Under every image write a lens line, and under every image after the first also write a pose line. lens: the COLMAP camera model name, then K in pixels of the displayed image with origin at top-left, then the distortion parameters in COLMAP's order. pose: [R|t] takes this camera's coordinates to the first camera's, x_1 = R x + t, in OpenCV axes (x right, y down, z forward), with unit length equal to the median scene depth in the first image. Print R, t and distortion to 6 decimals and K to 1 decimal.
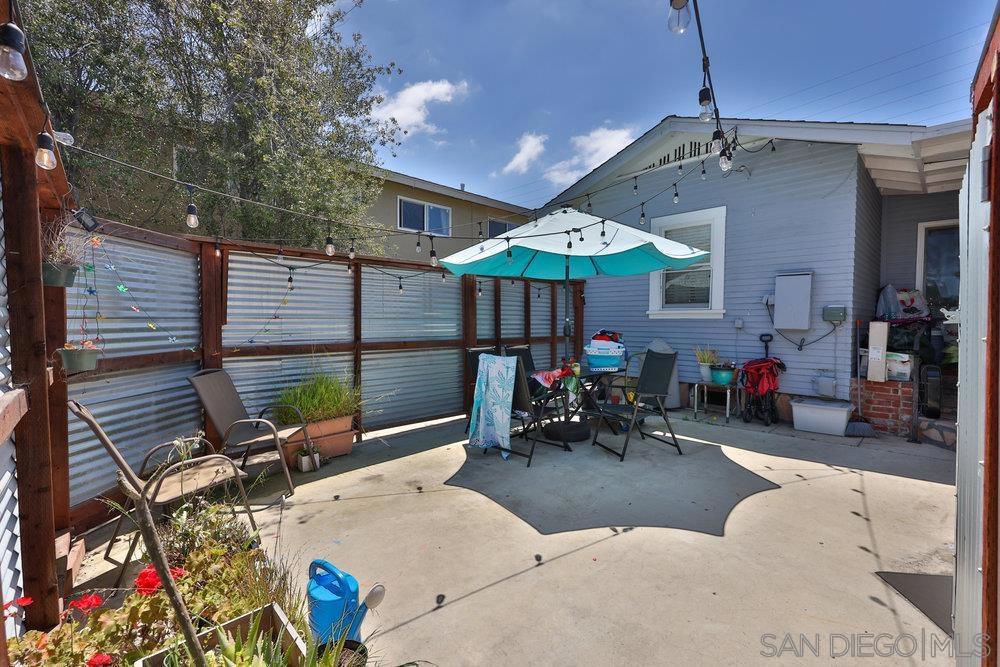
lens RADIAL K [[445.7, 0, 493.4], [0, 445.7, 335.4], [0, 0, 1]] dist [0.002567, 0.000130]
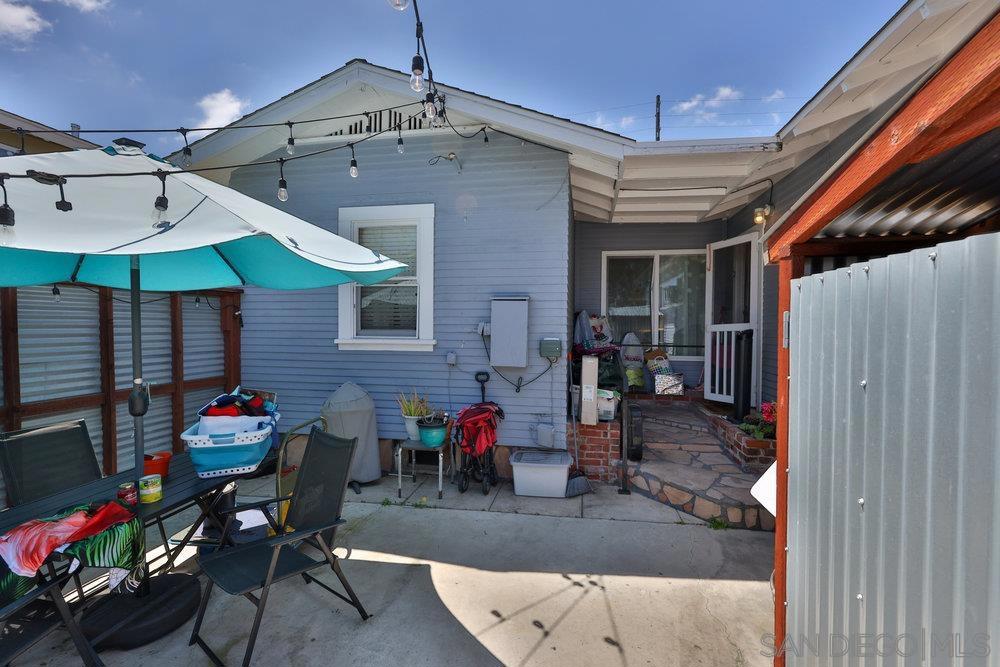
lens RADIAL K [[445.7, 0, 503.4], [0, 445.7, 335.6], [0, 0, 1]] dist [0.002567, 0.000130]
pose [[0.813878, -0.015029, 0.580841, 0.195715], [0.015954, 0.999867, 0.003515, -0.075463], [-0.580816, 0.006406, 0.814009, 0.356184]]
